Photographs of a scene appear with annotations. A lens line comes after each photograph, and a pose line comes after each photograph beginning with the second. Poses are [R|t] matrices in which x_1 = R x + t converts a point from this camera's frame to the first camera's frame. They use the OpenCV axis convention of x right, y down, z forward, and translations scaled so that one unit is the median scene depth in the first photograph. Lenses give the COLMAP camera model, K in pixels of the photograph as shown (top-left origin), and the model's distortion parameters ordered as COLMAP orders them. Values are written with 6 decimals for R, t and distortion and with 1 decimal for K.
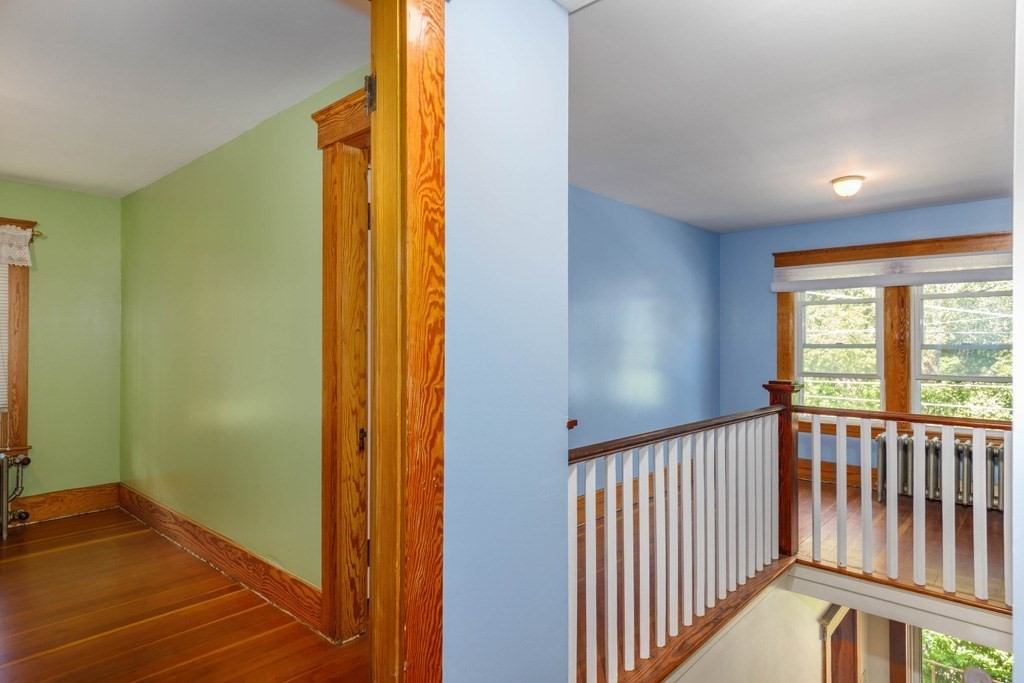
lens RADIAL K [[582.6, 0, 498.3], [0, 582.6, 338.1], [0, 0, 1]] dist [0.004577, 0.000452]
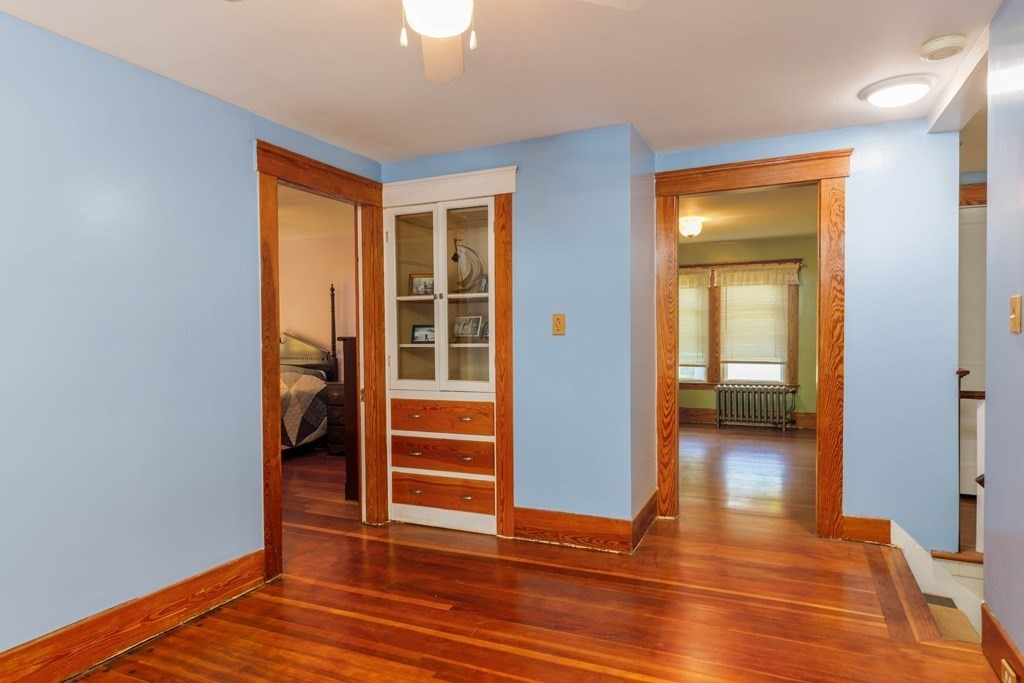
lens RADIAL K [[582.6, 0, 498.3], [0, 582.6, 338.1], [0, 0, 1]] dist [0.004577, 0.000452]
pose [[0.267921, 0.009729, -0.963392, 1.787433], [0.016846, 0.999749, 0.014782, -0.002903], [0.963294, -0.020190, 0.267689, -0.959397]]
